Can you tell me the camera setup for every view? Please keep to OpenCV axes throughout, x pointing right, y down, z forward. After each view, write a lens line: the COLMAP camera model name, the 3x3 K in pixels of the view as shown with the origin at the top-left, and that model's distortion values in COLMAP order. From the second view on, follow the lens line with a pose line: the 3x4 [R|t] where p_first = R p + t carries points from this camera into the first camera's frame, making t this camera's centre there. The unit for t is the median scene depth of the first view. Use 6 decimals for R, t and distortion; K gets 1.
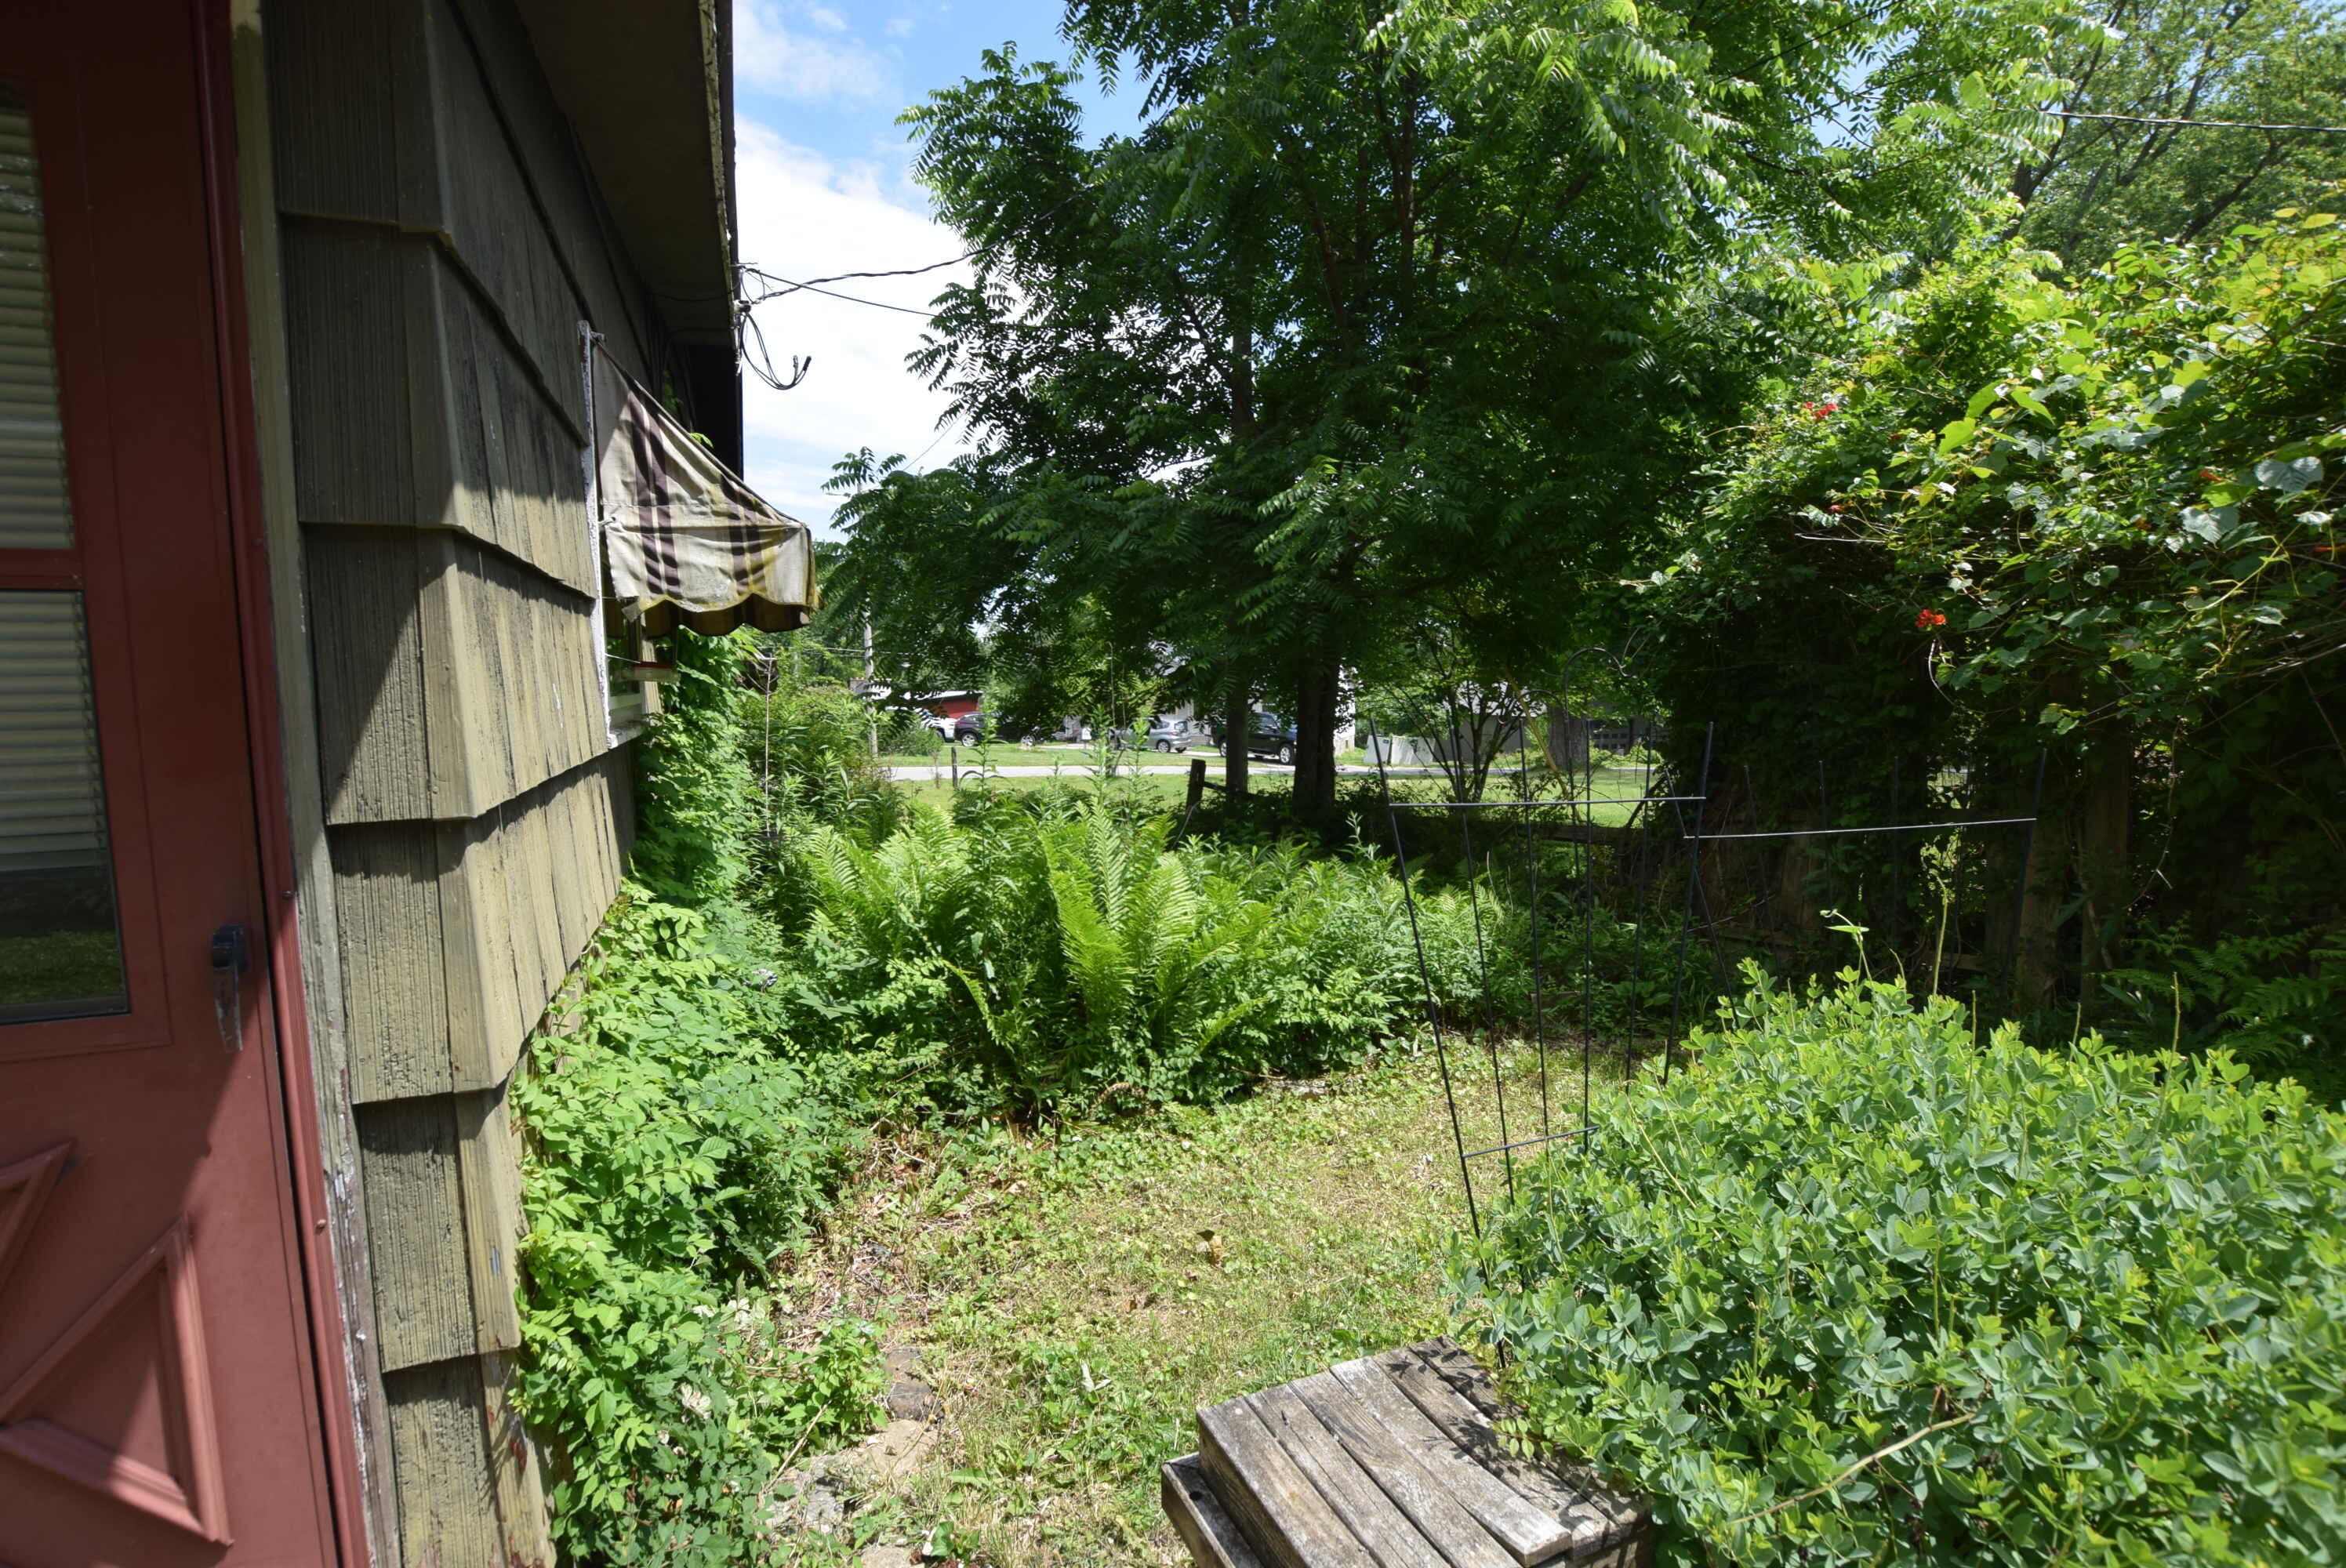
lens RADIAL K [[1045.8, 0, 1173.0], [0, 1045.8, 784.0], [0, 0, 1]] dist [-0.022531, -0.000001]
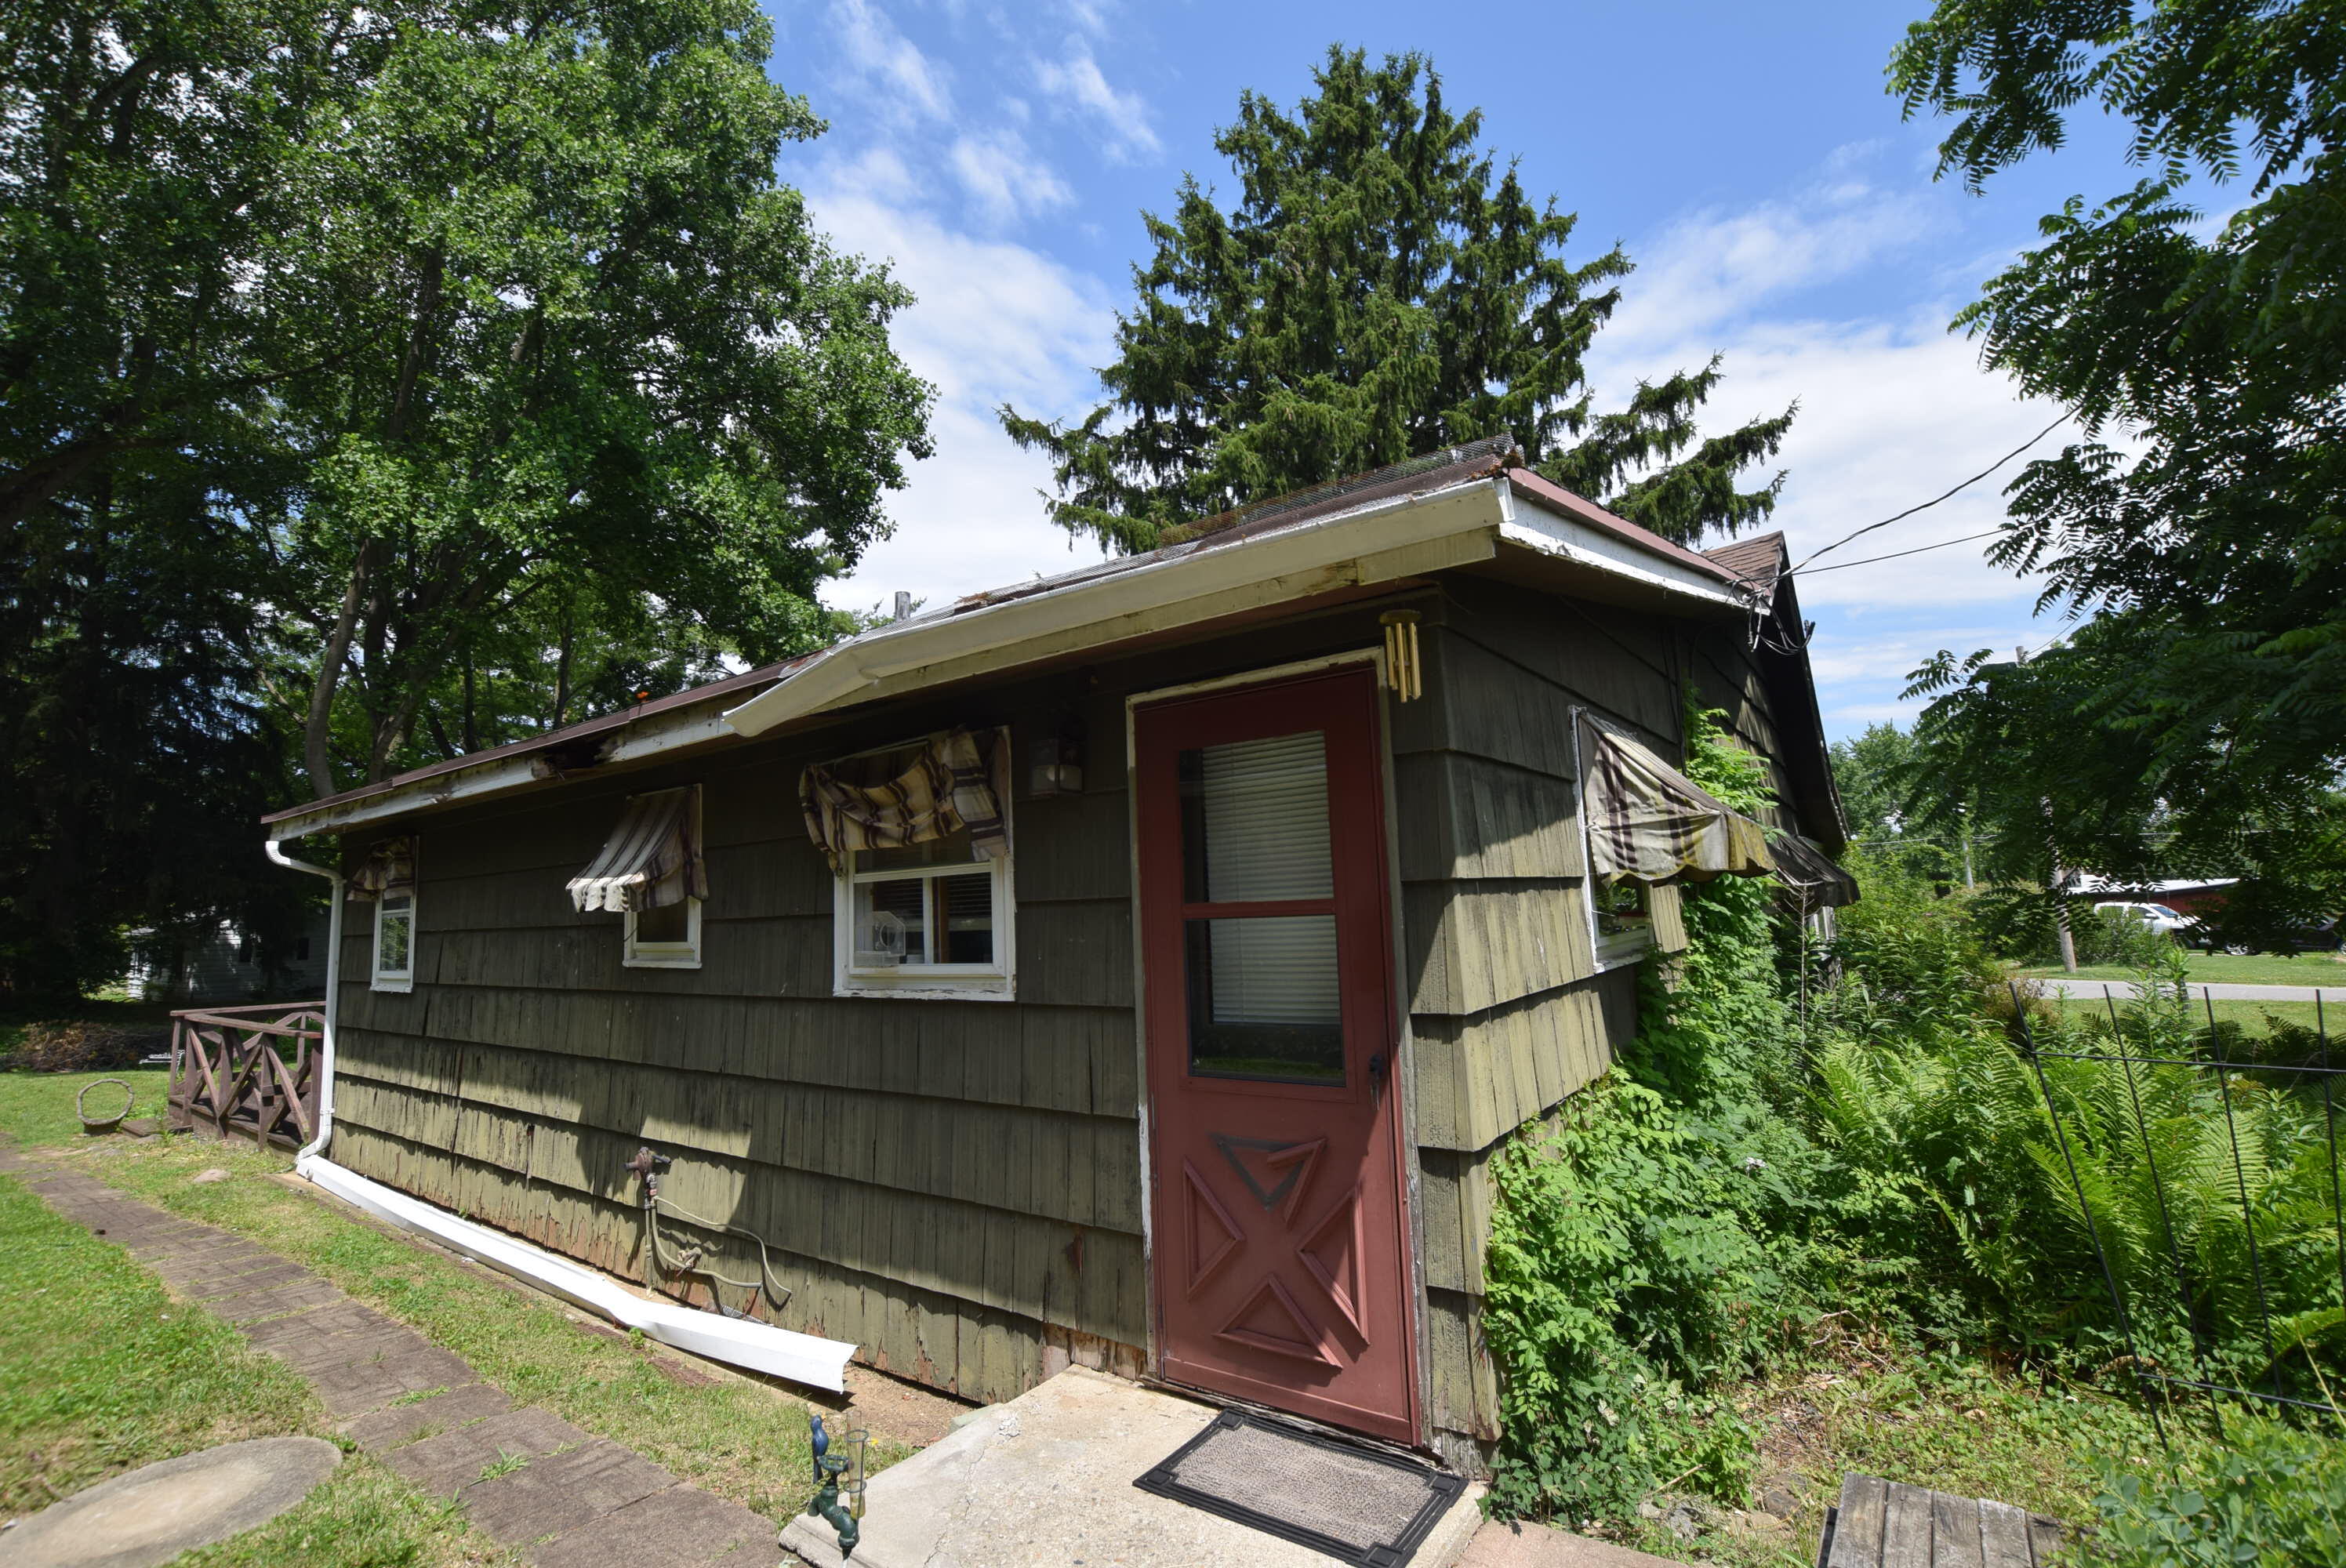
lens RADIAL K [[1042.4, 0, 1173.0], [0, 1042.4, 784.0], [0, 0, 1]] dist [-0.037001, 0.007682]
pose [[0.529166, -0.112338, -0.841049, 0.337802], [-0.050249, 0.985309, -0.163222, -0.022589], [0.847029, 0.128633, 0.515747, -0.261843]]
